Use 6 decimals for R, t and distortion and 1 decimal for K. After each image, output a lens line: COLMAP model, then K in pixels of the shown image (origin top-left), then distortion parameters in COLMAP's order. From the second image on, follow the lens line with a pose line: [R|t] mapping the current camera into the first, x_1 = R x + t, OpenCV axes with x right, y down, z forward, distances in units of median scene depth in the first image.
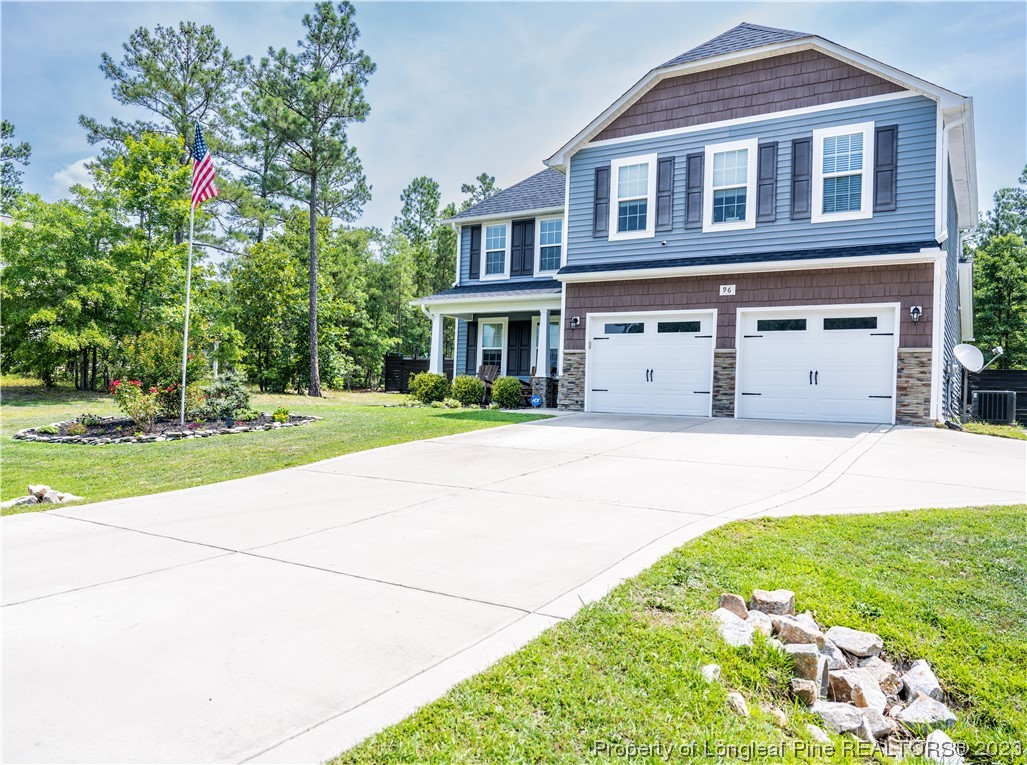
lens RADIAL K [[760.1, 0, 513.5], [0, 760.1, 382.5], [0, 0, 1]] dist [0.014385, 0.001736]
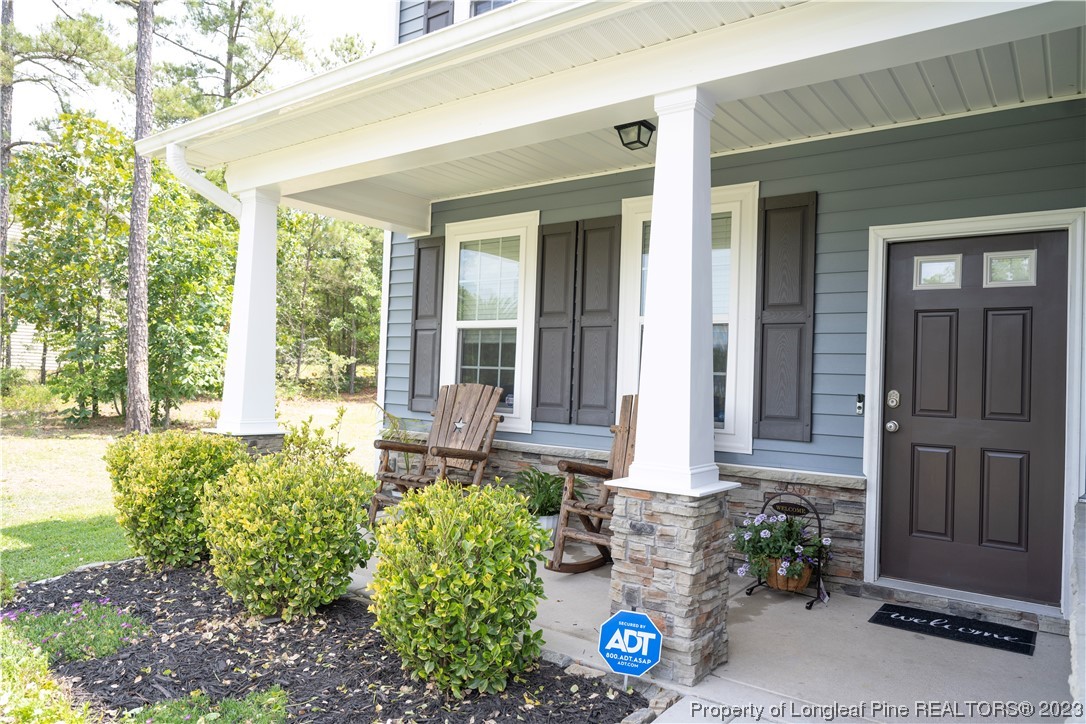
lens RADIAL K [[756.4, 0, 543.0], [0, 756.4, 362.0], [0, 0, 1]] dist [-0.000478, -0.000636]
pose [[0.994461, 0.005956, -0.104941, 0.023302], [-0.006388, 0.999972, -0.003773, -0.029578], [0.104916, 0.004422, 0.994471, 0.710837]]
